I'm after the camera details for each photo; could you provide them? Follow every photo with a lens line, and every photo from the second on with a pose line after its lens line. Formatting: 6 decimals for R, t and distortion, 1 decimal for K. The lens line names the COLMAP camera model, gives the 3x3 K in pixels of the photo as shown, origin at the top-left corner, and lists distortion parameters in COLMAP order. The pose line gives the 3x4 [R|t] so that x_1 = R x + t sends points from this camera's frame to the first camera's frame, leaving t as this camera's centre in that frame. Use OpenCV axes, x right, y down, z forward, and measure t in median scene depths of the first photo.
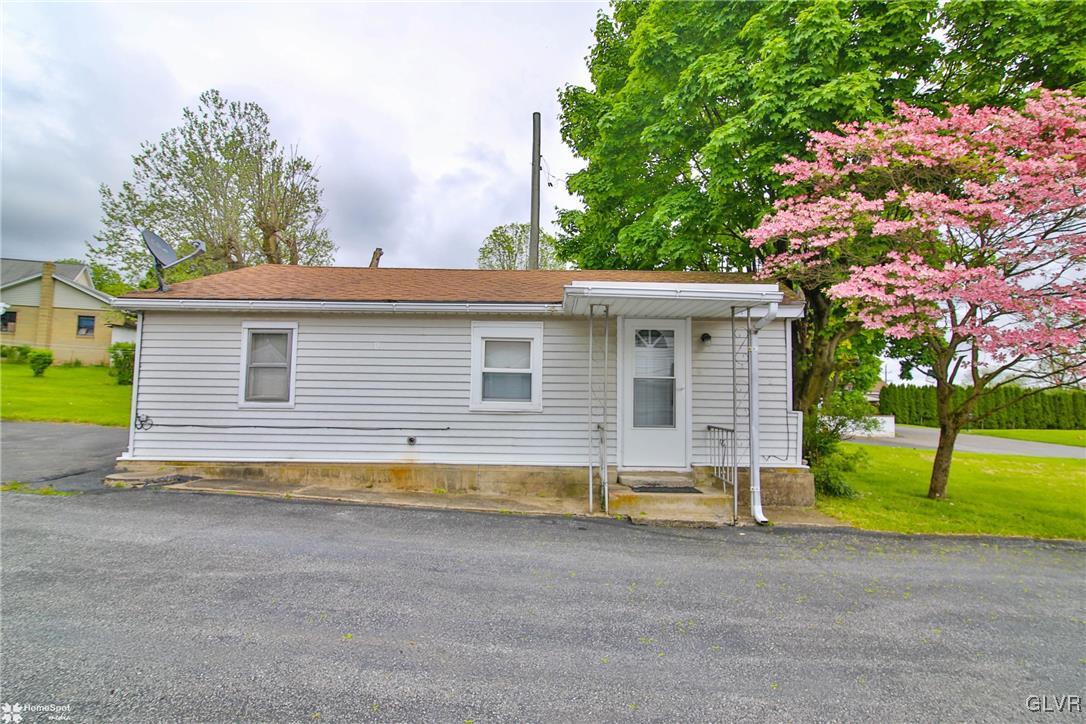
lens RADIAL K [[525.2, 0, 544.6], [0, 525.2, 369.3], [0, 0, 1]] dist [-0.019121, 0.001088]
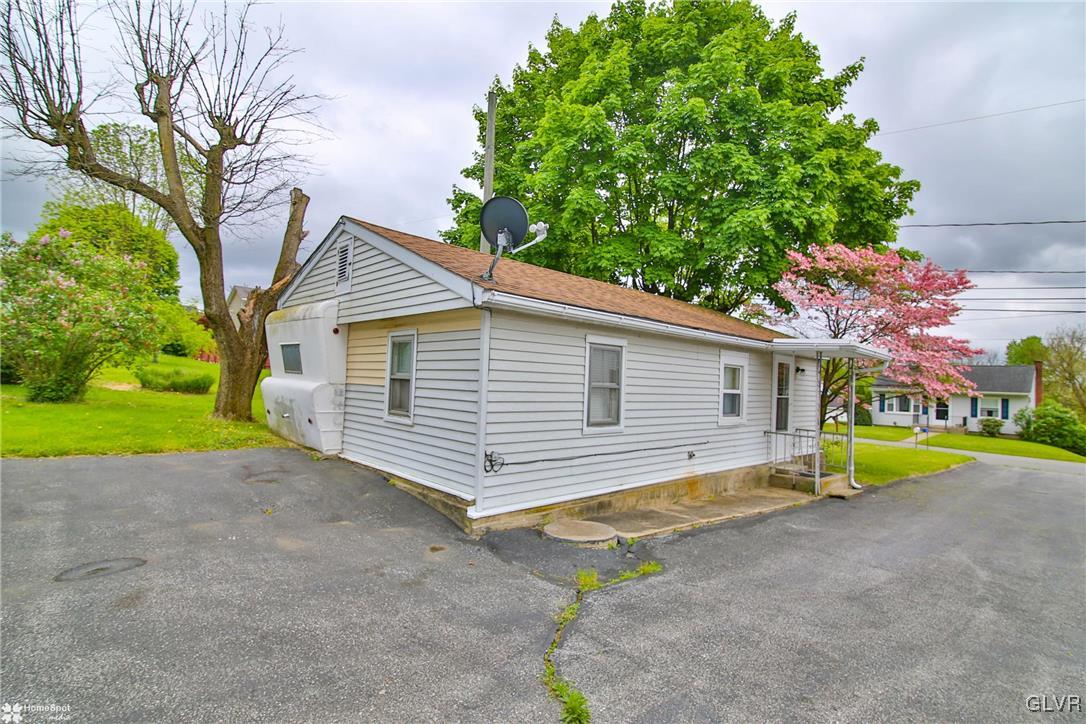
lens RADIAL K [[525.2, 0, 544.6], [0, 525.2, 369.3], [0, 0, 1]] dist [-0.019121, 0.001088]
pose [[0.720525, 0.029741, 0.692791, -1.248240], [-0.076642, 0.996374, 0.036937, -0.062309], [-0.689181, -0.079711, 0.720192, 0.429266]]
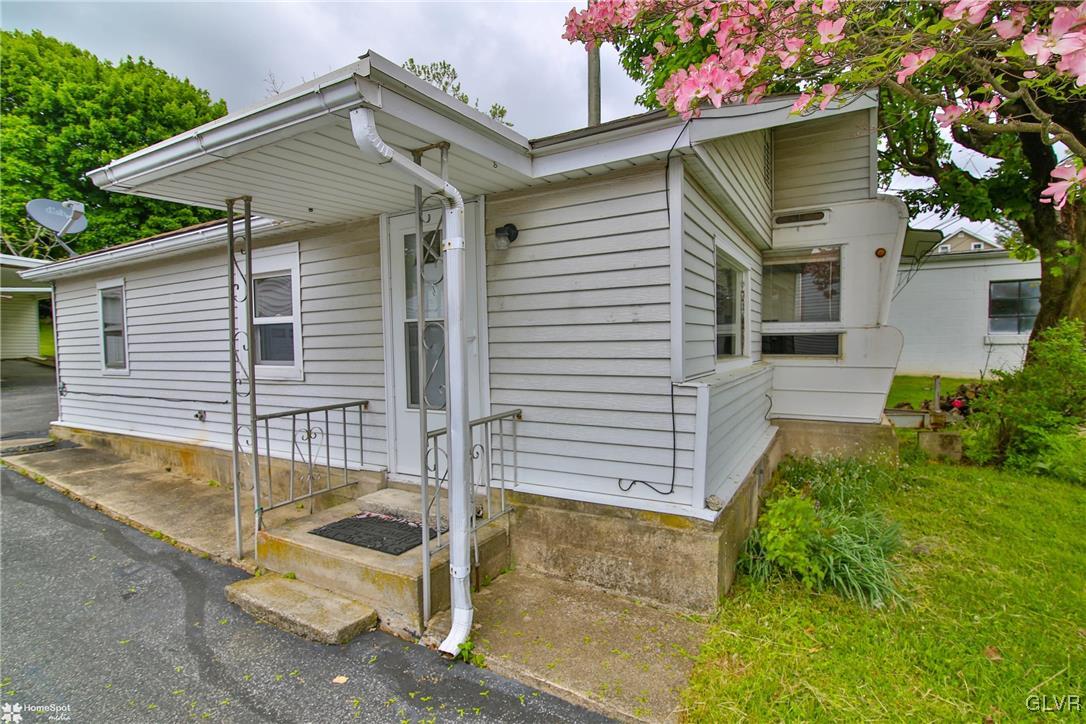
lens RADIAL K [[525.2, 0, 544.6], [0, 525.2, 369.3], [0, 0, 1]] dist [-0.019121, 0.001088]
pose [[0.870928, -0.005771, -0.491376, 0.583870], [0.064265, 0.992681, 0.102245, 0.018749], [0.487190, -0.120626, 0.864925, 0.580641]]
